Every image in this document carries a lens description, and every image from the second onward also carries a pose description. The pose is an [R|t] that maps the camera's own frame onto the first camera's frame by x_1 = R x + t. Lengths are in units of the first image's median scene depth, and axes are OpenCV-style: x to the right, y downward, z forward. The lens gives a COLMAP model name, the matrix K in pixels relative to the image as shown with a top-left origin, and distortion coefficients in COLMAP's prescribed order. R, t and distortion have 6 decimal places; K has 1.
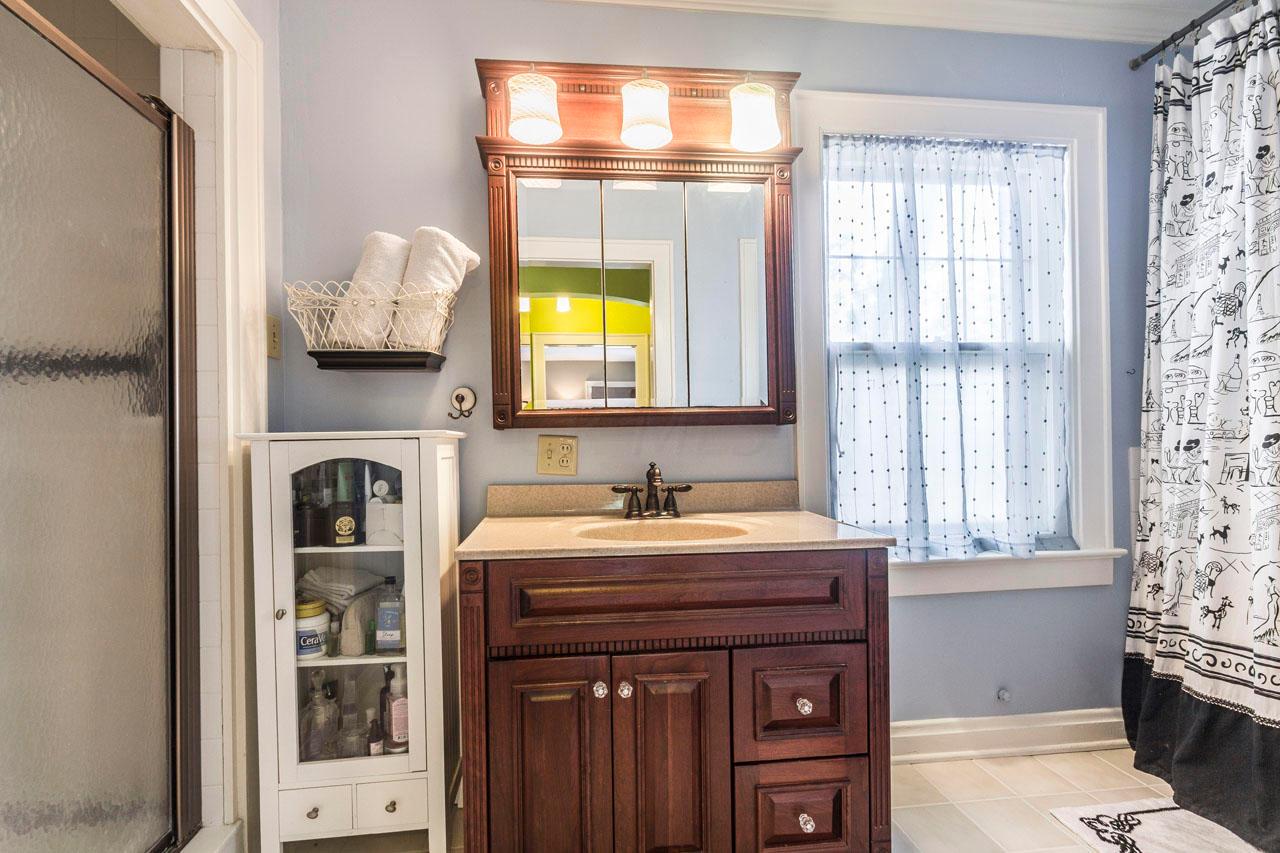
lens RADIAL K [[604.5, 0, 618.5], [0, 604.5, 446.4], [0, 0, 1]] dist [0.004203, -0.001320]
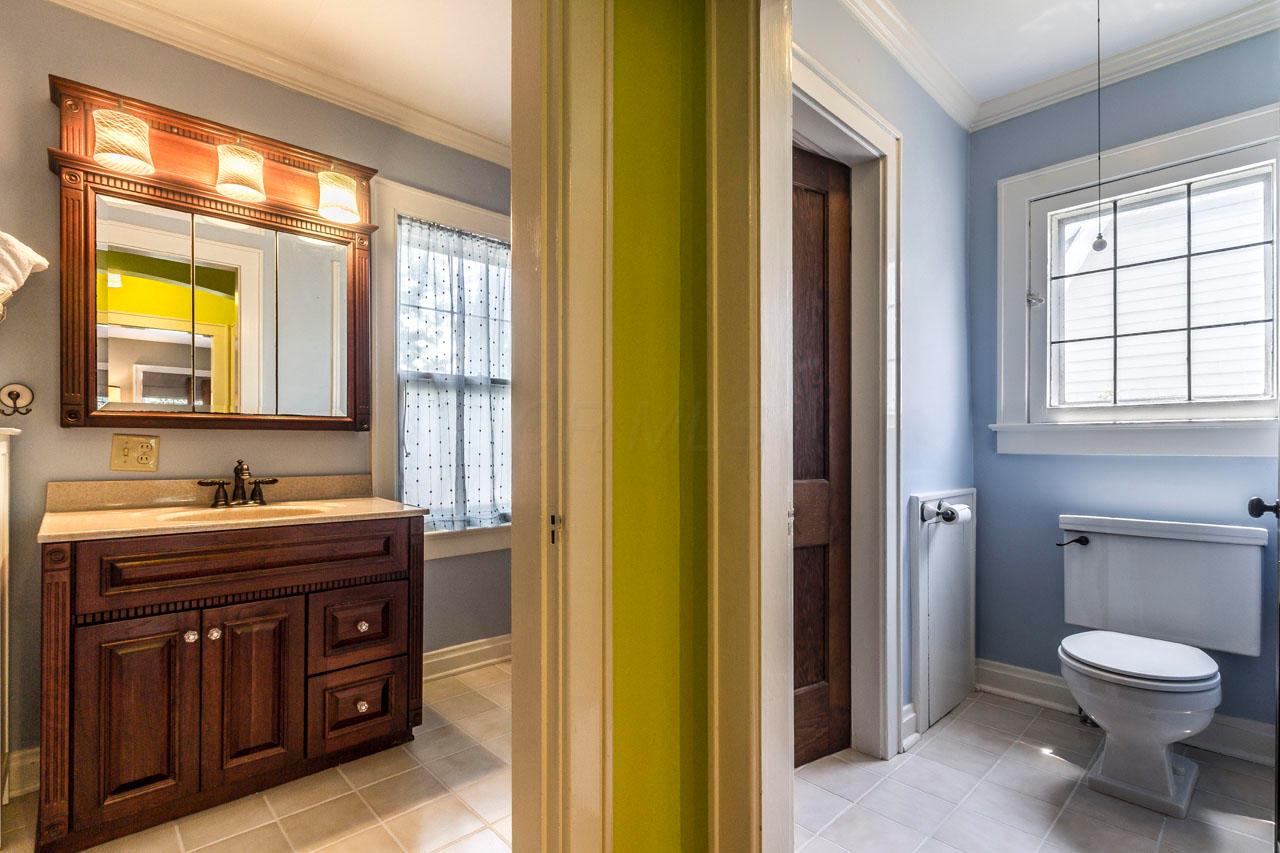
lens RADIAL K [[604.5, 0, 630.0], [0, 604.5, 443.9], [0, 0, 1]] dist [0.004203, -0.001320]
pose [[0.799631, 0.020048, 0.600157, -0.048099], [-0.016786, 0.999798, -0.011033, -0.004806], [-0.600257, -0.001252, 0.799806, -0.430717]]
